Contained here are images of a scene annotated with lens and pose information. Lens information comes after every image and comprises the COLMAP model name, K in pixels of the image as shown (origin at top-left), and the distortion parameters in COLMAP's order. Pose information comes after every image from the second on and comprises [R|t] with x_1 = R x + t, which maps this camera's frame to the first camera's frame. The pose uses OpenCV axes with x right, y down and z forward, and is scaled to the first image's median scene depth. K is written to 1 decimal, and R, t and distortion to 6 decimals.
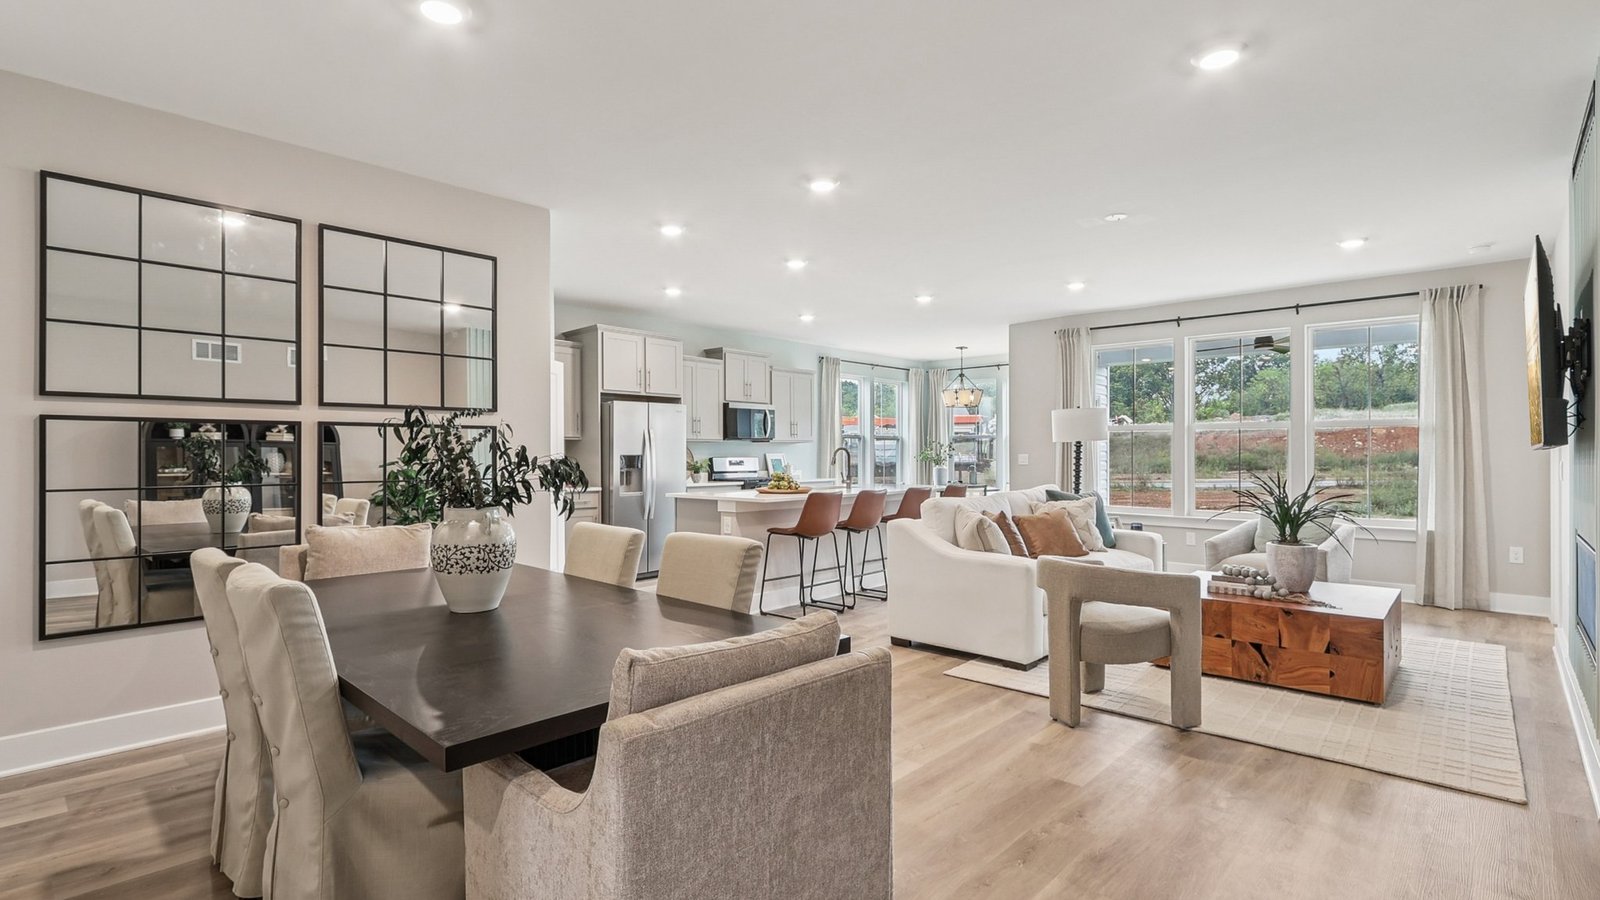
lens RADIAL K [[742.4, 0, 787.8], [0, 742.4, 447.1], [0, 0, 1]] dist [0.002624, -0.000951]
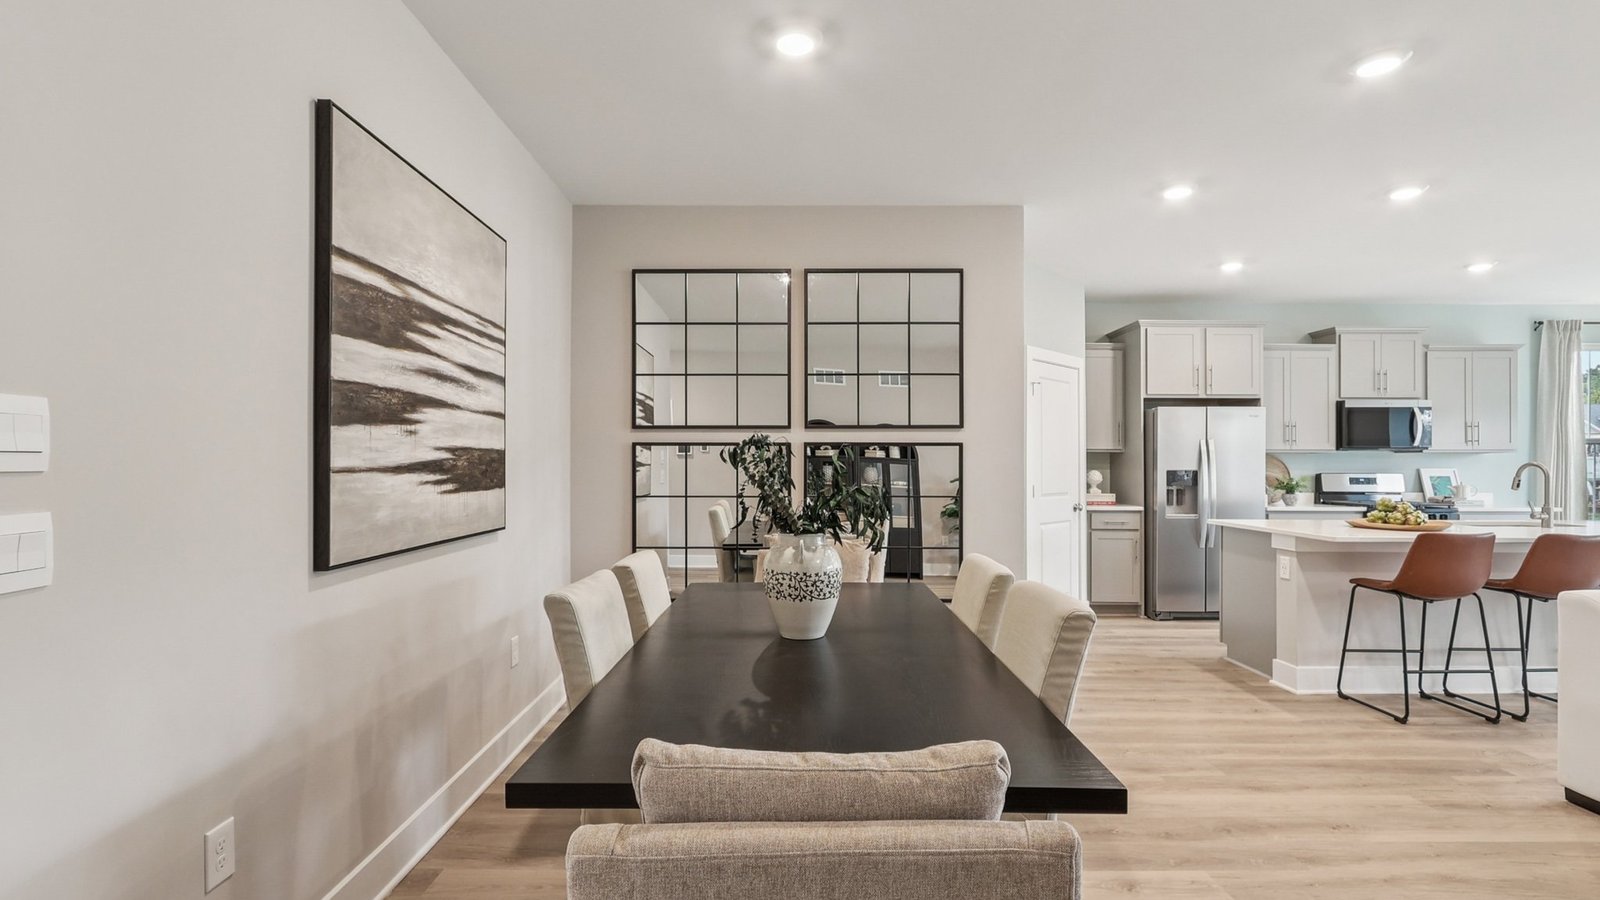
lens RADIAL K [[742.4, 0, 799.0], [0, 742.4, 461.7], [0, 0, 1]] dist [0.002624, -0.000951]
pose [[0.694573, 0.003794, -0.719412, 0.093183], [0.003191, 0.999960, 0.008354, -0.007240], [0.719415, -0.008098, 0.694534, 0.100488]]
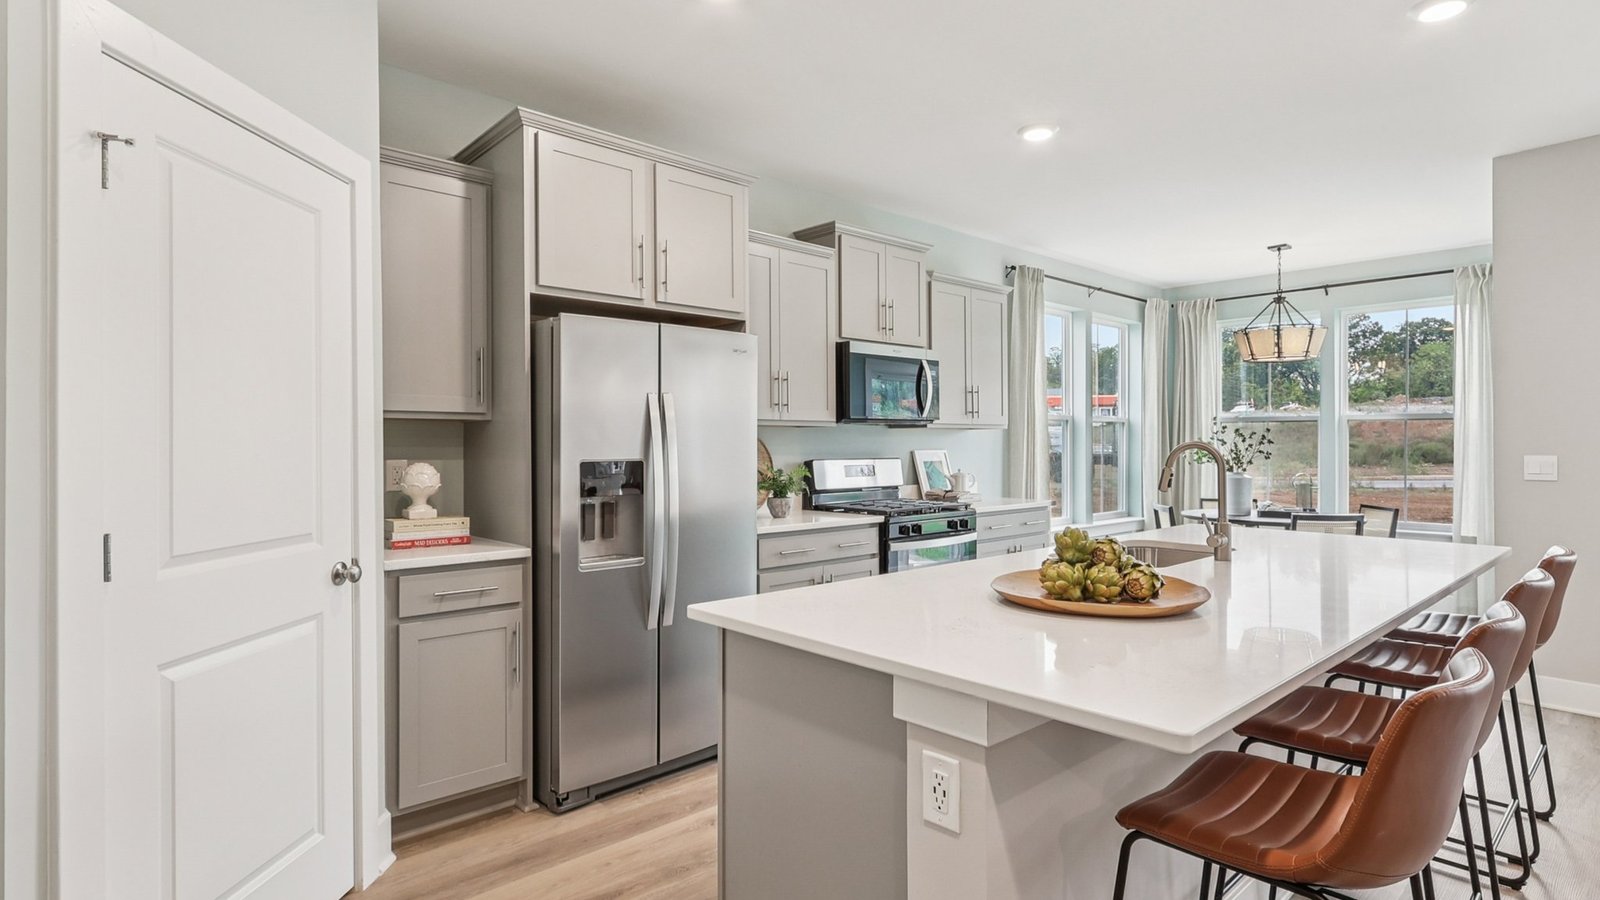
lens RADIAL K [[811.8, 0, 797.5], [0, 811.8, 439.3], [0, 0, 1]] dist [-0.017837, -0.000241]
pose [[0.996504, 0.001546, -0.083535, -0.082629], [-0.001010, 0.999979, 0.006455, -0.002835], [0.083543, -0.006348, 0.996484, 0.595062]]
